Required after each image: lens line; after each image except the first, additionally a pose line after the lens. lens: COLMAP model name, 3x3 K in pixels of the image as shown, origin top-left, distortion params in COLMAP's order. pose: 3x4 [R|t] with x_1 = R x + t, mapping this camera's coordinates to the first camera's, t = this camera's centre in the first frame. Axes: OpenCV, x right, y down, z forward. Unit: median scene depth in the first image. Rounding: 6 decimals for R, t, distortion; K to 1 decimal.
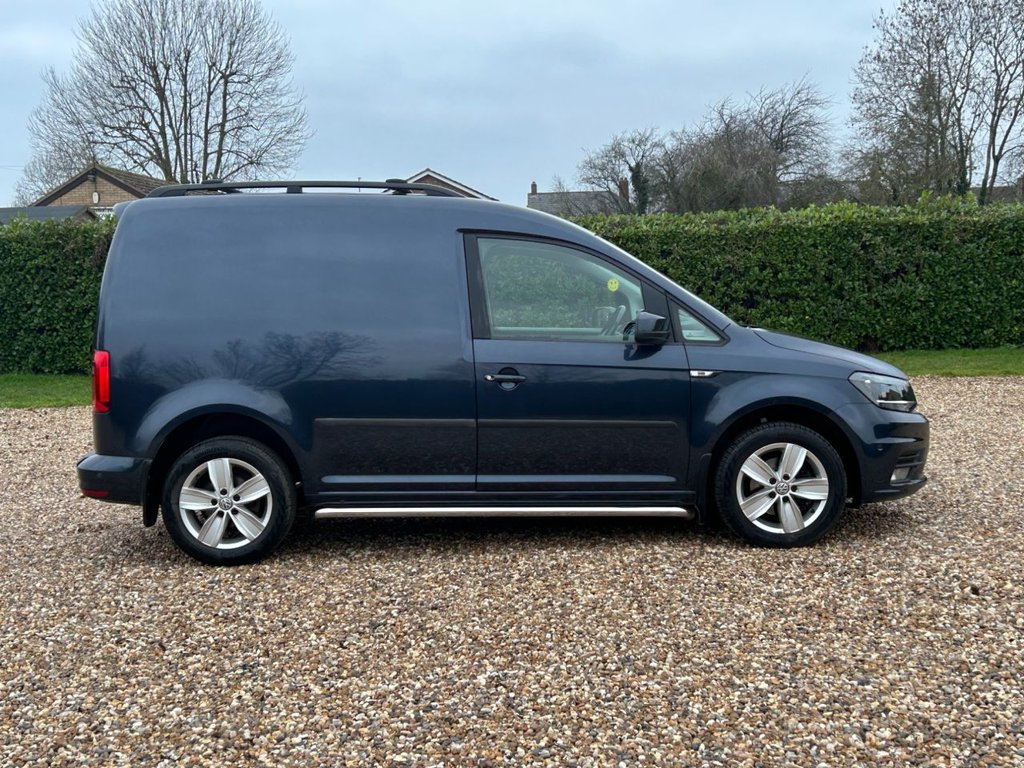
lens RADIAL K [[1293.7, 0, 519.1], [0, 1293.7, 383.8], [0, 0, 1]] dist [0.082197, 0.000000]
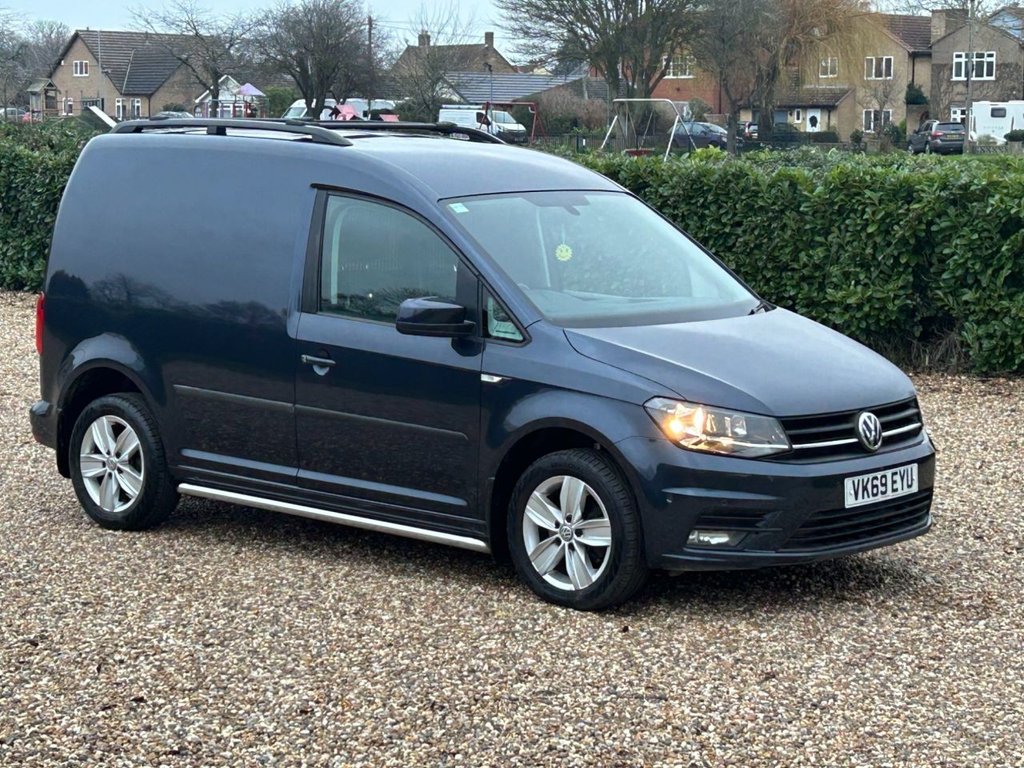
lens RADIAL K [[2319.6, 0, 521.0], [0, 2319.6, 380.2], [0, 0, 1]] dist [0.164953, 0.000000]
pose [[0.766822, 0.103121, -0.633522, 1.064099], [-0.072583, 0.994610, 0.074042, -0.114876], [0.637743, -0.010794, 0.770174, -0.110787]]
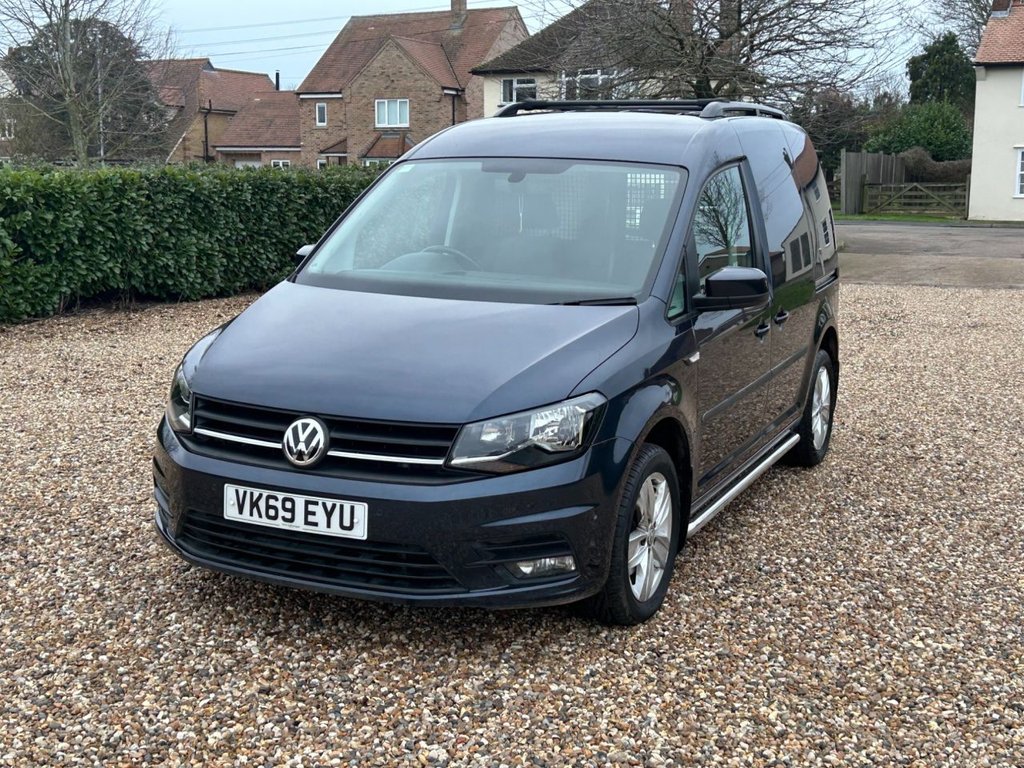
lens RADIAL K [[1270.8, 0, 508.2], [0, 1270.8, 376.2], [0, 0, 1]] dist [0.071486, 0.000000]
pose [[-0.418358, 0.164330, -0.893293, 0.836055], [-0.073975, 0.974065, 0.213834, -0.164860], [0.905265, 0.155541, -0.395352, 1.449830]]
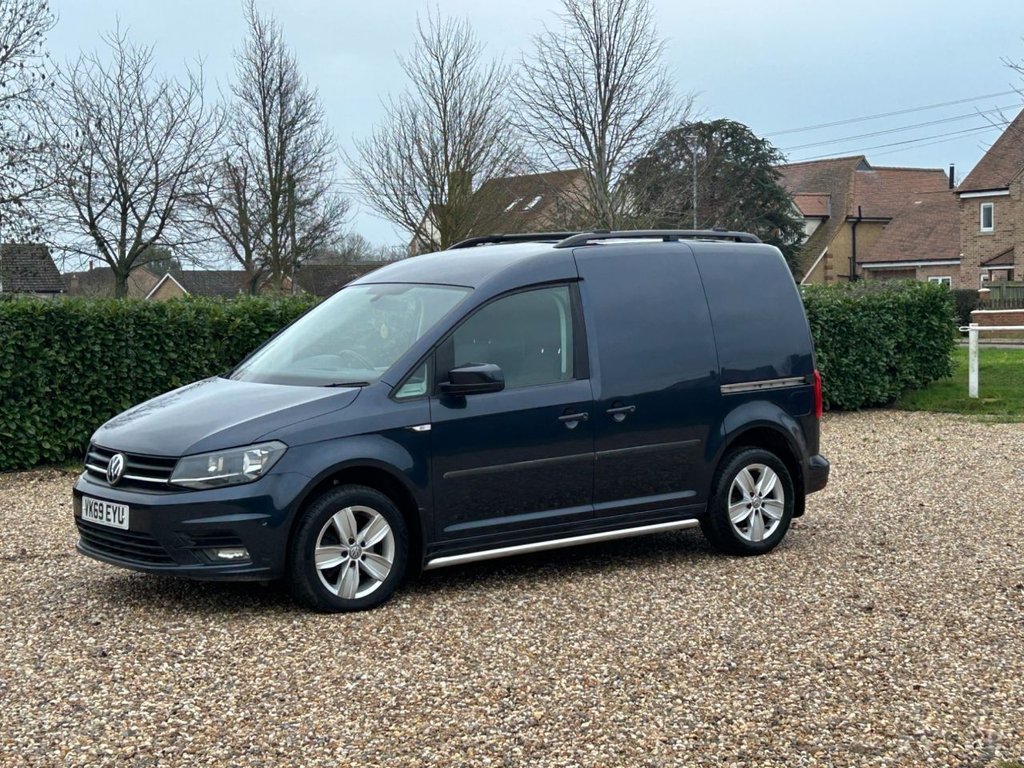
lens RADIAL K [[1676.7, 0, 513.0], [0, 1676.7, 387.2], [0, 0, 1]] dist [0.173877, 0.000000]
pose [[-0.786450, 0.069240, -0.613760, 0.877638], [-0.017454, 0.990809, 0.134141, -0.233515], [0.617407, 0.116208, -0.778013, 2.300620]]
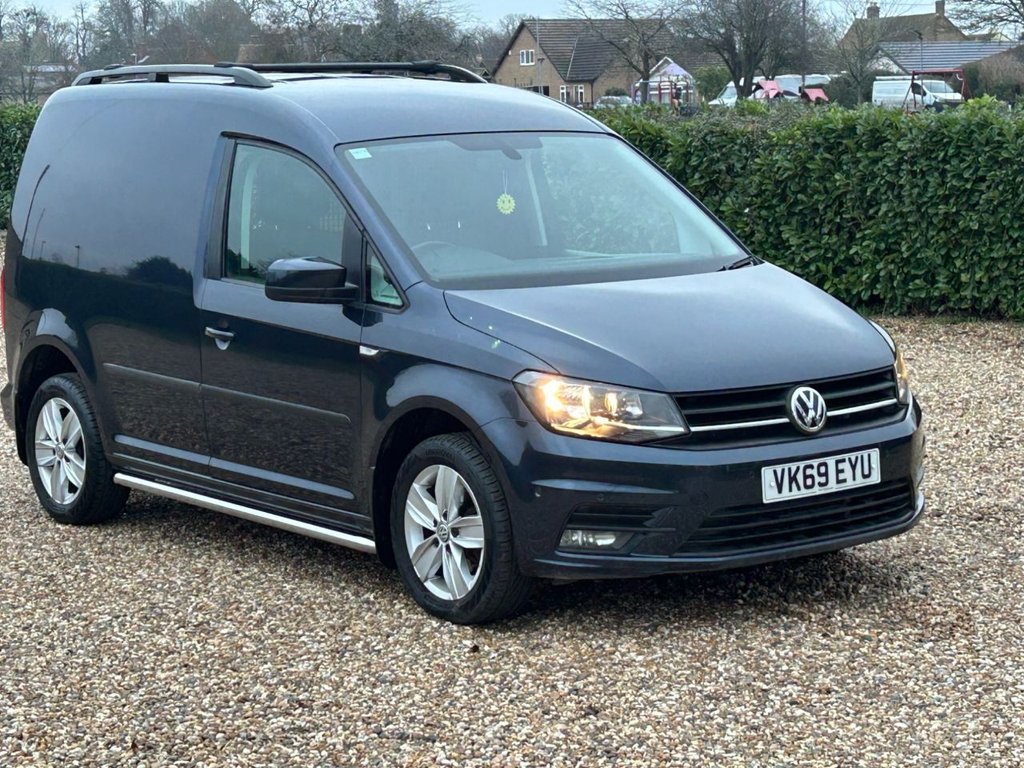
lens RADIAL K [[2319.6, 0, 512.9], [0, 2319.6, 380.1], [0, 0, 1]] dist [0.164953, 0.000000]
pose [[0.622660, 0.101152, -0.775927, 1.140860], [-0.044849, 0.994593, 0.093668, -0.111213], [0.781206, -0.023524, 0.623830, 0.277791]]
